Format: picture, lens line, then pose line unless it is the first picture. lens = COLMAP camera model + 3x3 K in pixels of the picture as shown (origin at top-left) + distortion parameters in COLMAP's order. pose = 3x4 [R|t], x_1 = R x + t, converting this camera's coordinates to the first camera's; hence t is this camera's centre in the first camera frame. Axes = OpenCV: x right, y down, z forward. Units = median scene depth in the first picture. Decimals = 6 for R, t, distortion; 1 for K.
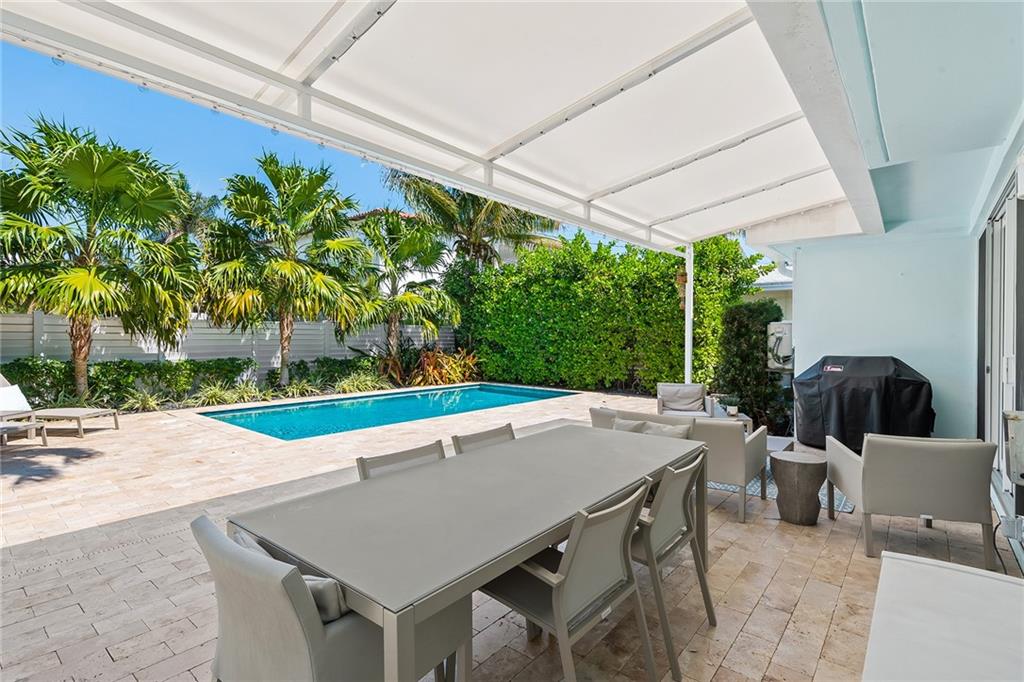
lens RADIAL K [[487.9, 0, 516.8], [0, 487.9, 333.0], [0, 0, 1]] dist [0.003793, -0.000644]
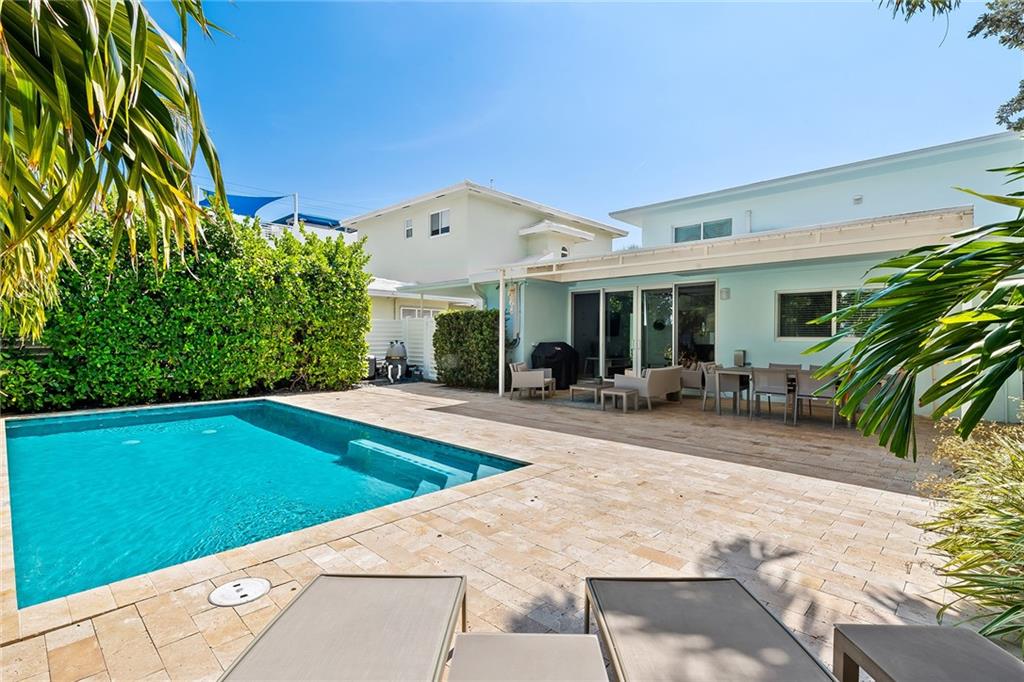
lens RADIAL K [[487.9, 0, 517.9], [0, 487.9, 337.4], [0, 0, 1]] dist [0.003793, -0.000644]
pose [[0.066758, -0.011364, 0.997704, -0.680066], [-0.008529, 0.999892, 0.011960, 0.006737], [-0.997733, -0.009308, 0.066654, 0.535270]]
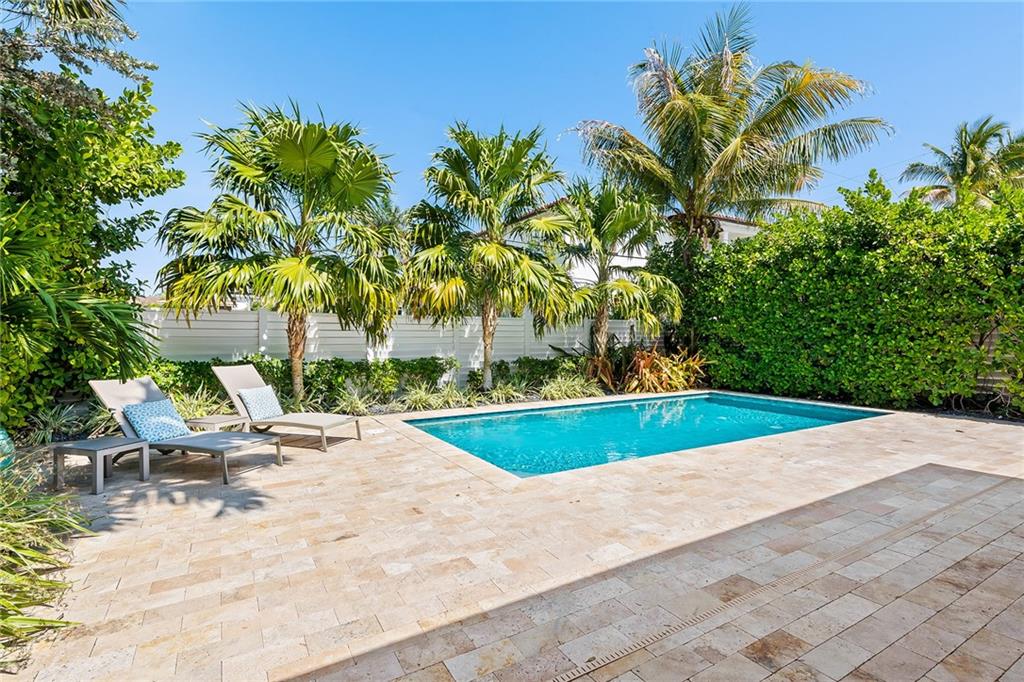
lens RADIAL K [[487.9, 0, 511.0], [0, 487.9, 337.8], [0, 0, 1]] dist [0.003793, -0.000644]
pose [[0.940776, -0.005913, -0.338977, -0.137474], [0.009168, 0.999926, 0.008002, 0.008818], [0.338905, -0.010636, 0.940760, 0.190057]]
